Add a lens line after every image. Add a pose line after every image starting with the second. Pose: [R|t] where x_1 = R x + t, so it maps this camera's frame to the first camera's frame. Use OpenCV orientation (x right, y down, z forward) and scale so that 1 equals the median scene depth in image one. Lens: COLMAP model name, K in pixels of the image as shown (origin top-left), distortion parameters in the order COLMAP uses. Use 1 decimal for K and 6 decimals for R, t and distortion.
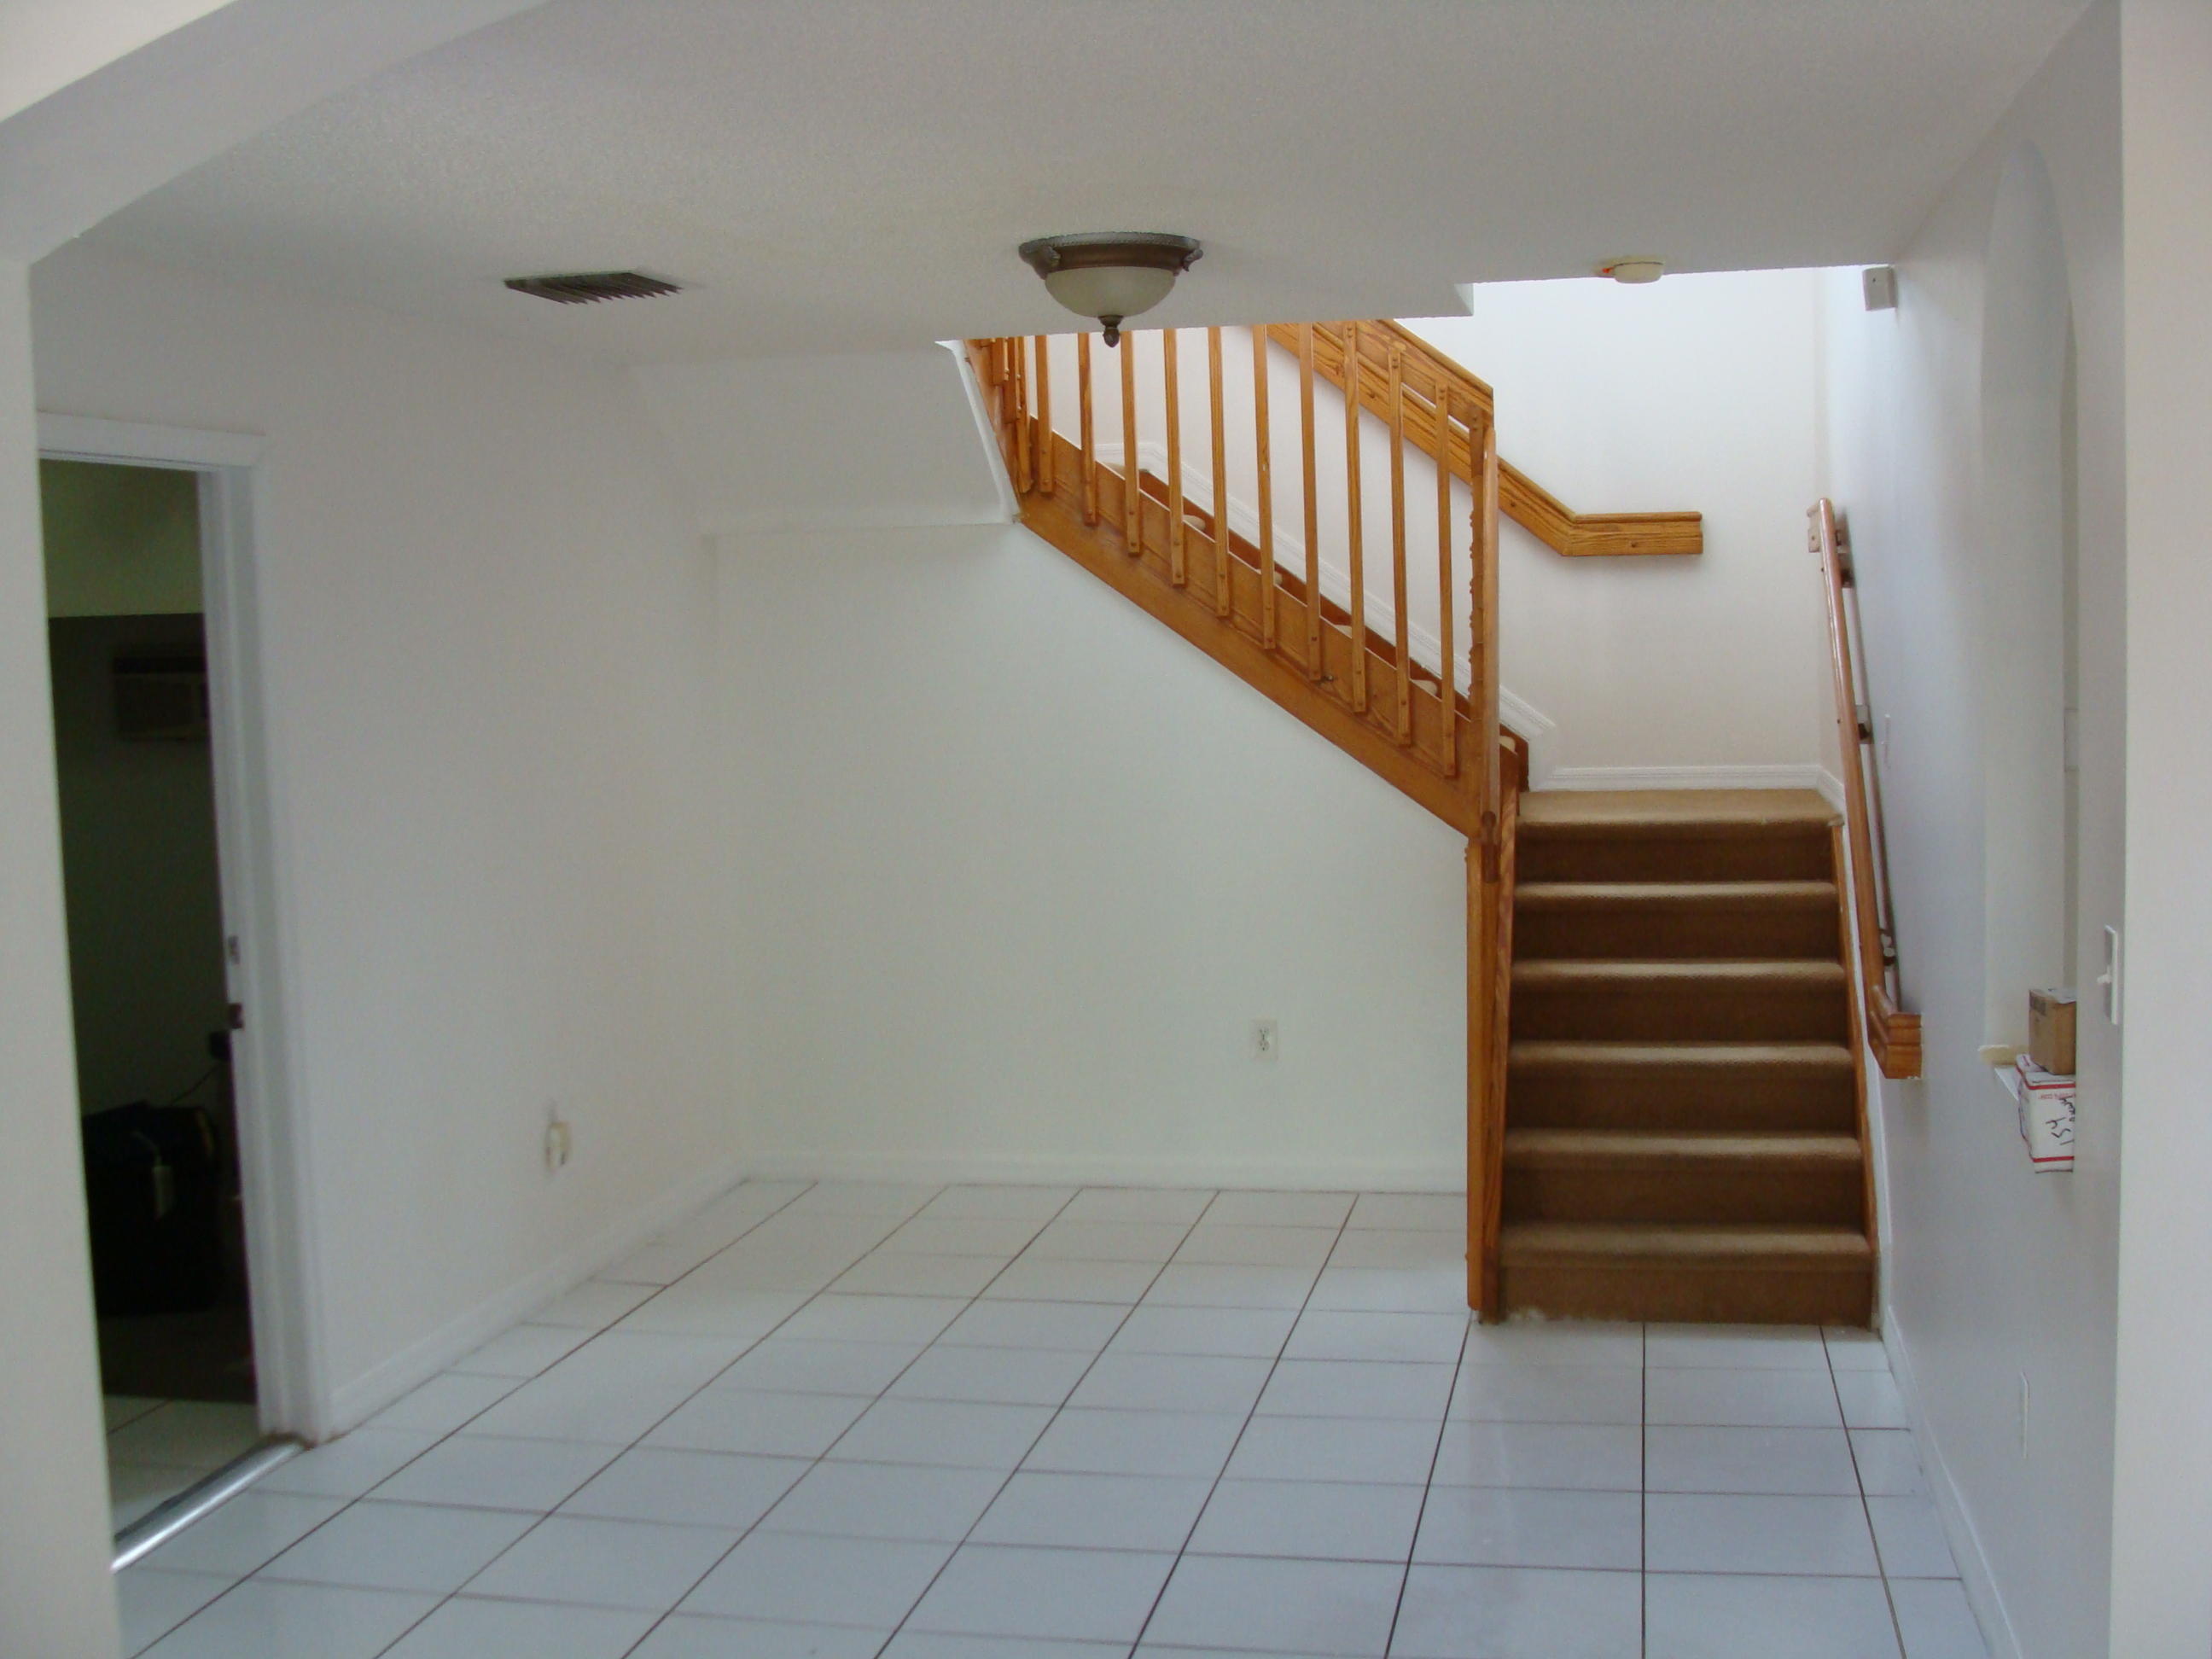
lens RADIAL K [[2505.3, 0, 1169.3], [0, 2505.3, 833.7], [0, 0, 1]] dist [-0.192615, 0.223269]
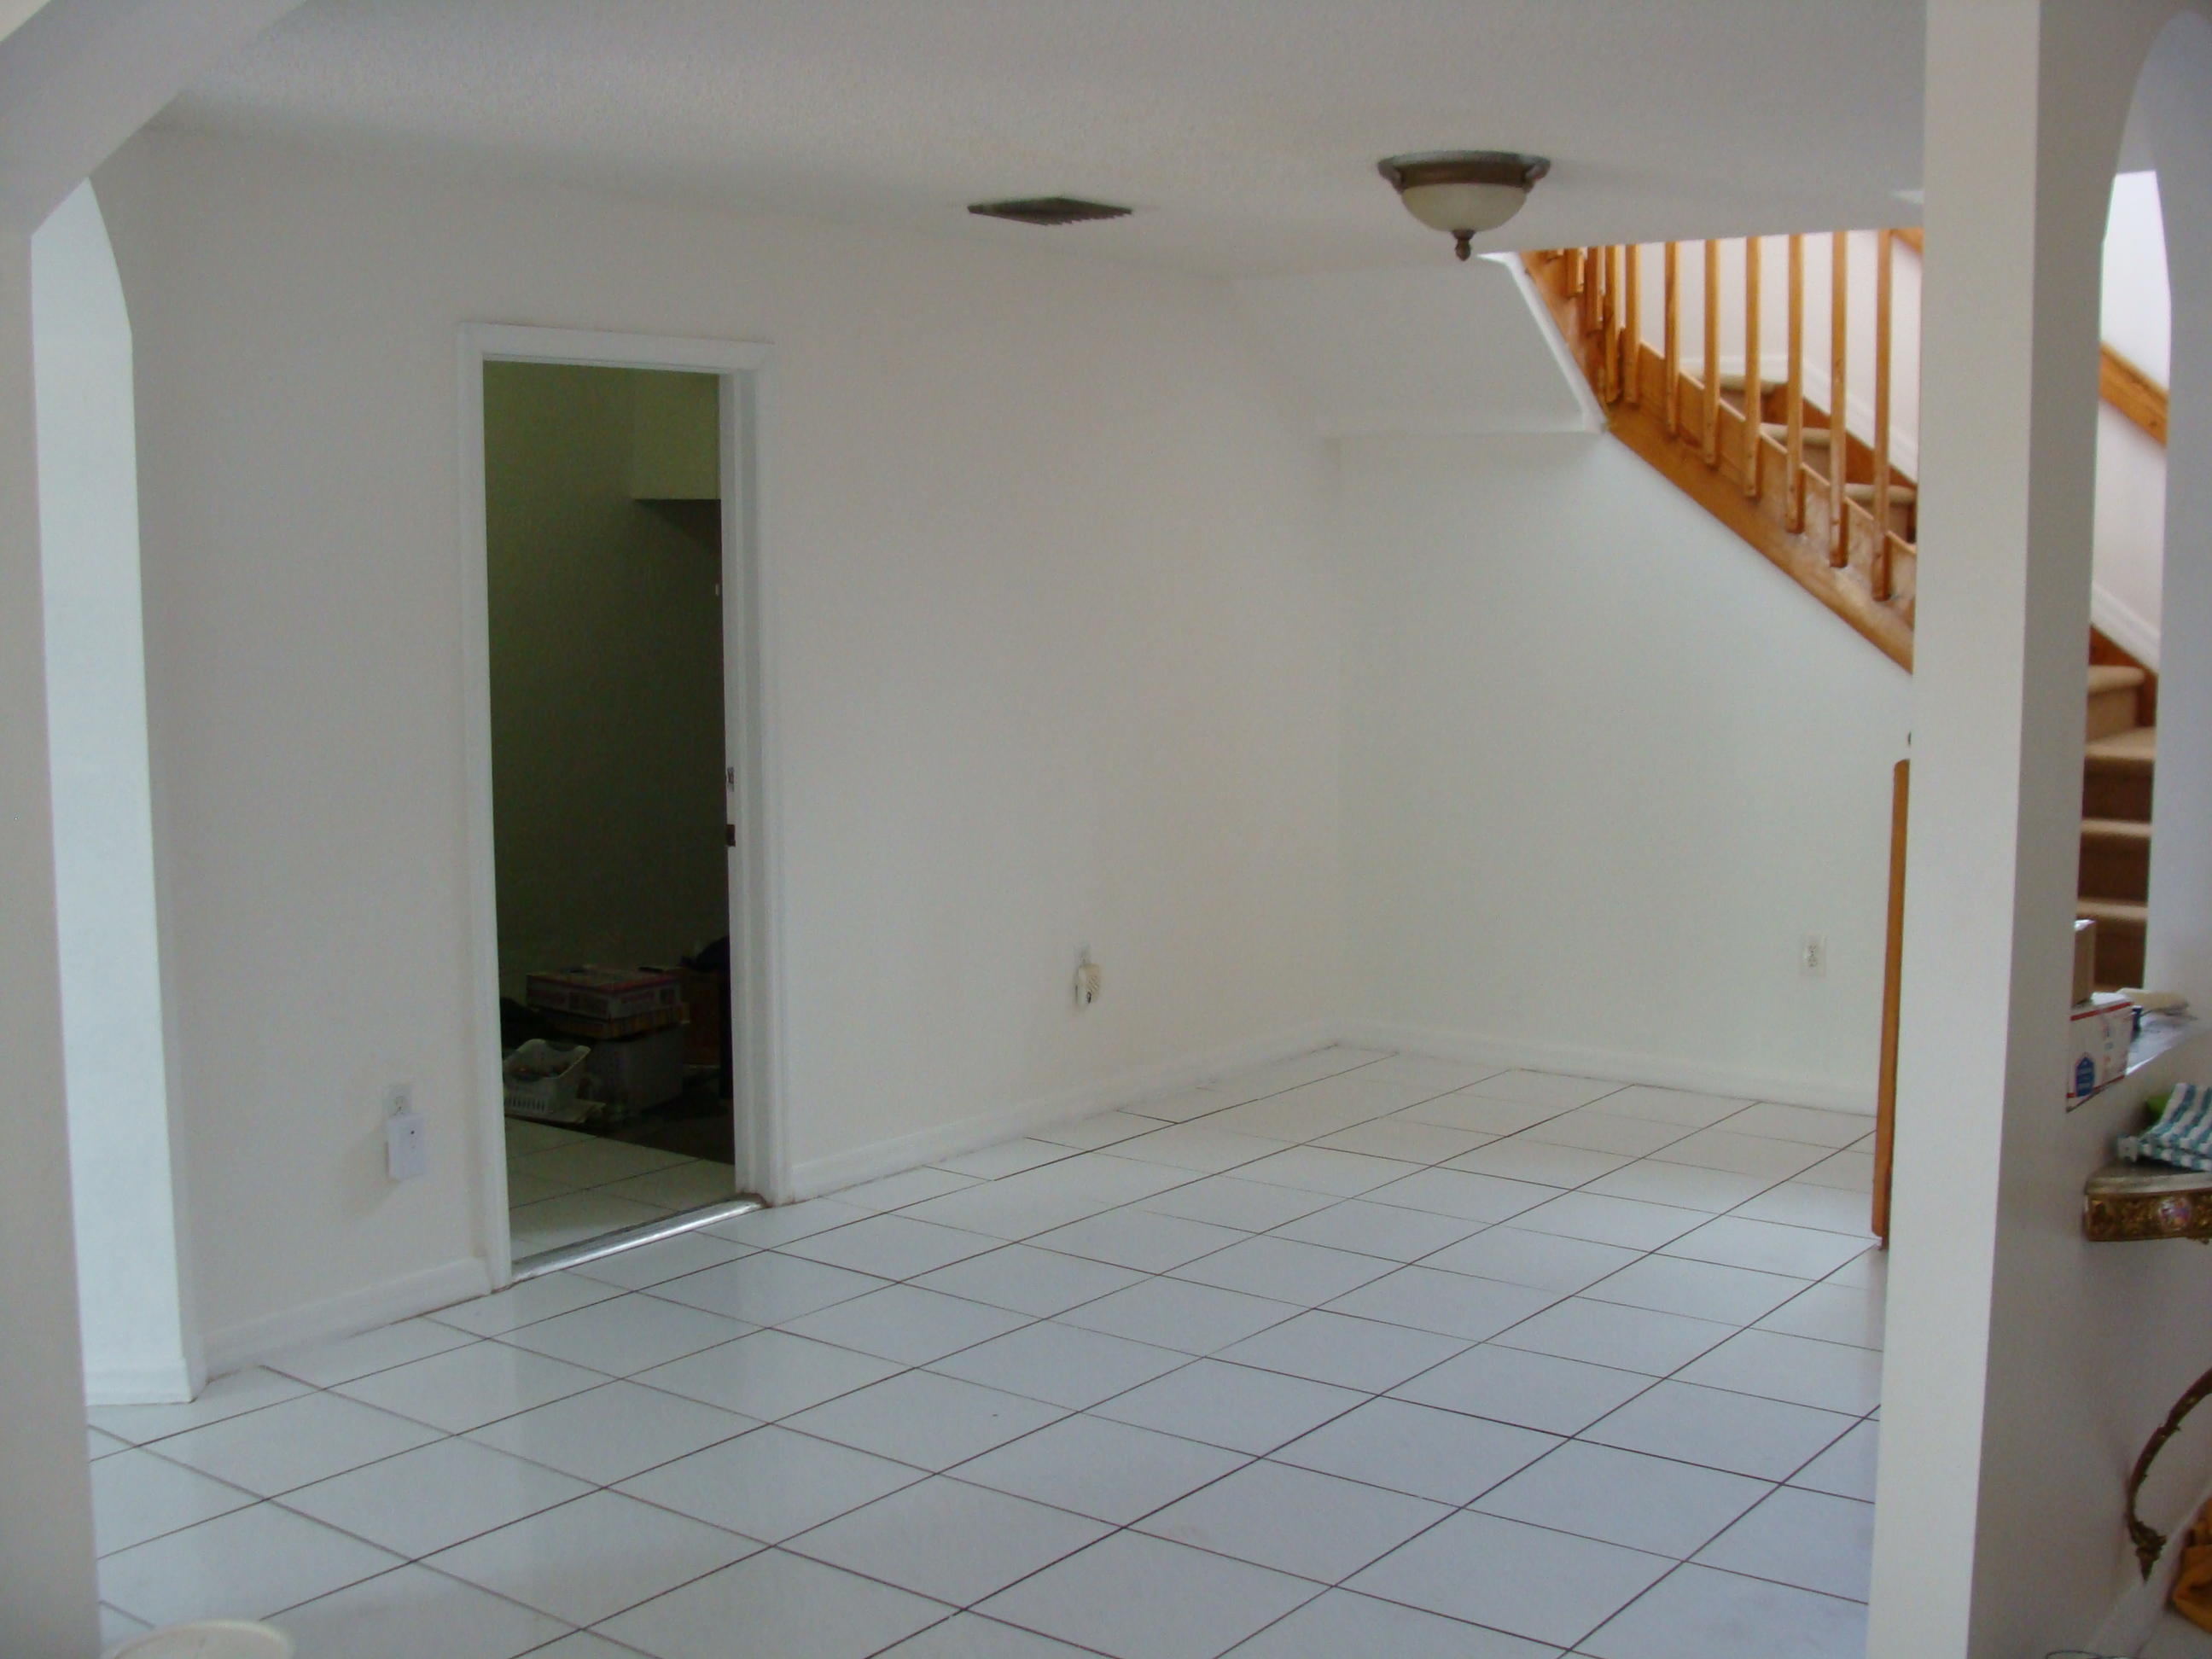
lens RADIAL K [[2505.3, 0, 1169.3], [0, 2505.3, 833.7], [0, 0, 1]] dist [-0.192615, 0.223269]
pose [[0.908218, 0.076817, -0.411388, 0.243482], [-0.062100, 0.996864, 0.049043, 0.001378], [0.413865, -0.018995, 0.910140, -0.006037]]
